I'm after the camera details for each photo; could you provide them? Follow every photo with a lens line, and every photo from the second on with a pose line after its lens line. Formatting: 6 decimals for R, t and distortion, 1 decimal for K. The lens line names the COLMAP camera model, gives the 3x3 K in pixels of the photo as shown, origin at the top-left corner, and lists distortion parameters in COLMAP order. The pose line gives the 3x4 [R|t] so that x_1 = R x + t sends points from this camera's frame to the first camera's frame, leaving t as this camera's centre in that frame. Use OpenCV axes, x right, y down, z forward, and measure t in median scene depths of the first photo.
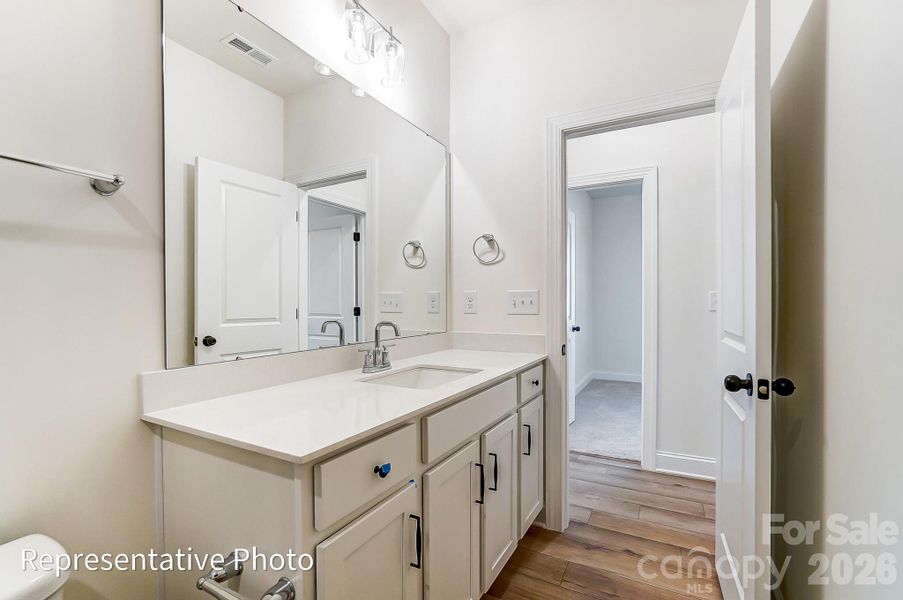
lens RADIAL K [[400.0, 0, 451.5], [0, 400.0, 300.0], [0, 0, 1]] dist [-0.000605, -0.000025]
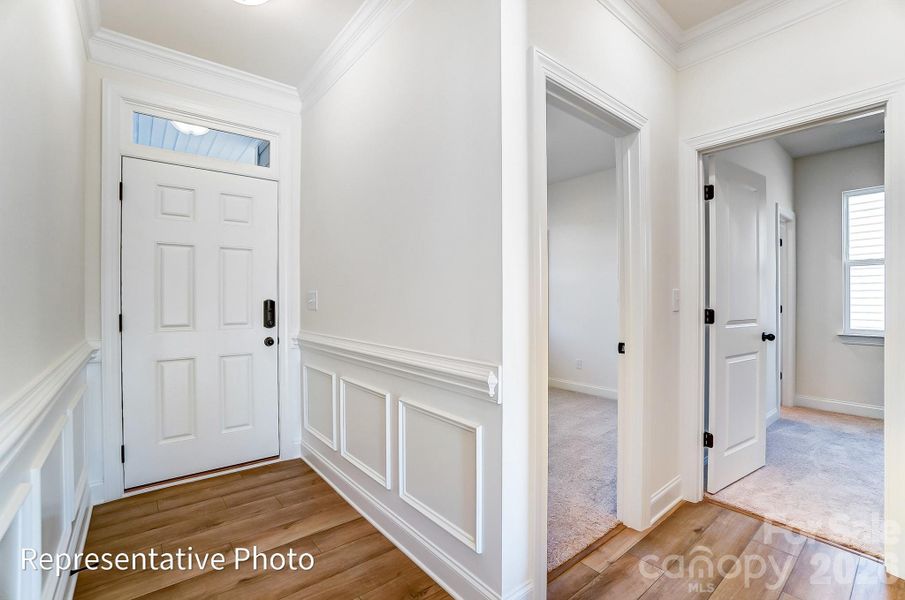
lens RADIAL K [[400.9, 0, 452.5], [0, 400.9, 300.0], [0, 0, 1]] dist [-0.000605, -0.000025]
pose [[0.370301, -0.003509, 0.928905, -0.347650], [0.002602, 0.999993, 0.002740, -0.000967], [-0.928908, 0.001403, 0.370307, 1.132200]]
